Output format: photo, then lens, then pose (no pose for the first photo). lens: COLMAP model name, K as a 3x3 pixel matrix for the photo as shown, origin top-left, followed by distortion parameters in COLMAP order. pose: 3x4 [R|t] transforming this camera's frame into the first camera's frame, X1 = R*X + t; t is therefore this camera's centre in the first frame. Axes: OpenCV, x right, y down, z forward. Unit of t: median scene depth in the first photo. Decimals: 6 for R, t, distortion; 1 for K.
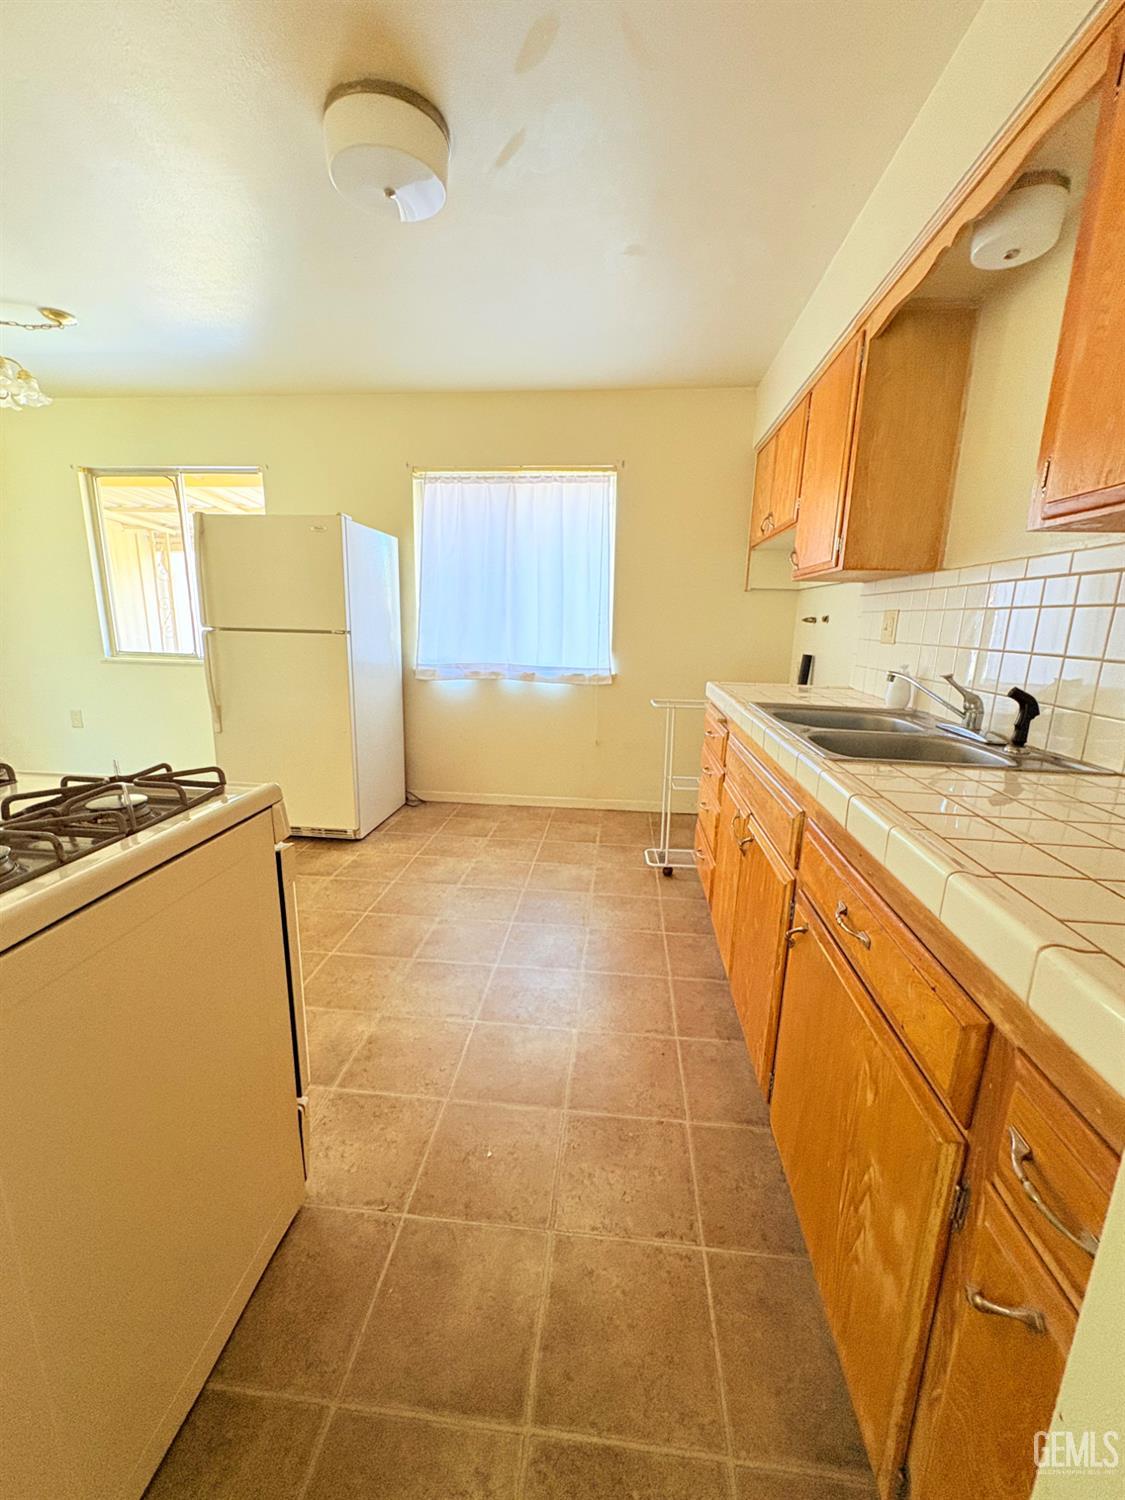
lens RADIAL K [[596.0, 0, 562.5], [0, 596.0, 750.0], [0, 0, 1]] dist [0.052888, 0.000044]
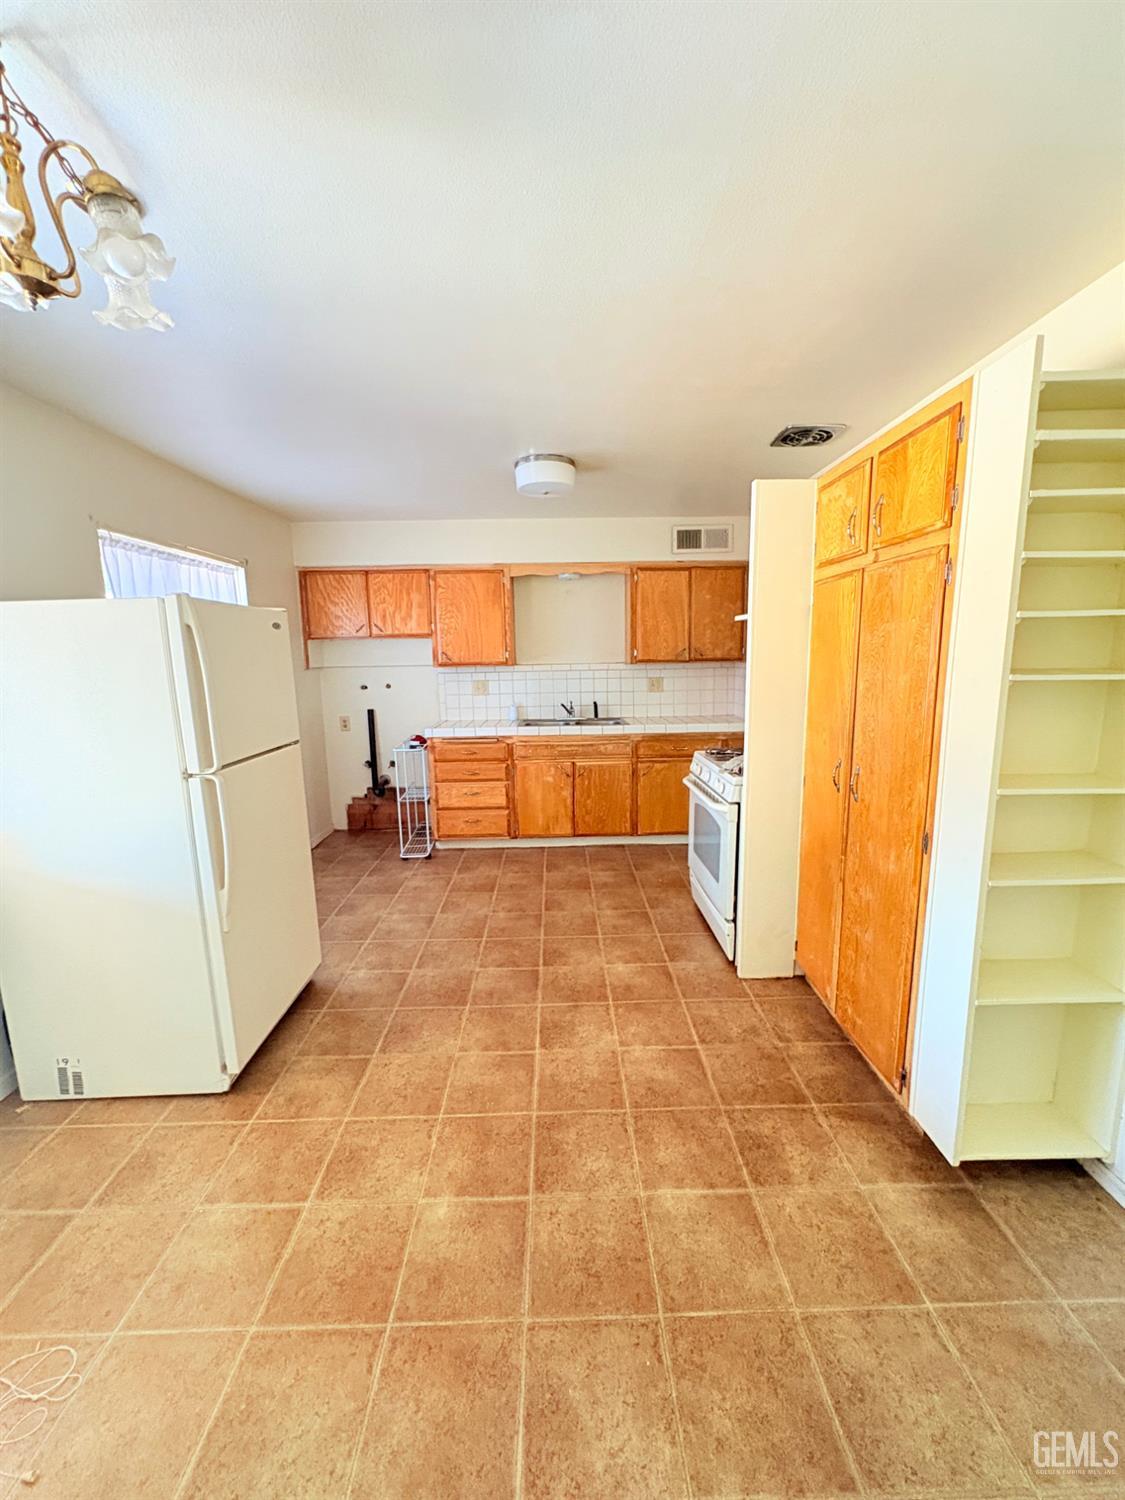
lens RADIAL K [[596.0, 0, 562.5], [0, 596.0, 750.0], [0, 0, 1]] dist [0.052888, 0.000044]
pose [[-0.117900, -0.173920, 0.977676, -1.241928], [0.234353, 0.951860, 0.197589, -0.260254], [-0.964976, 0.252417, -0.071466, 0.678152]]
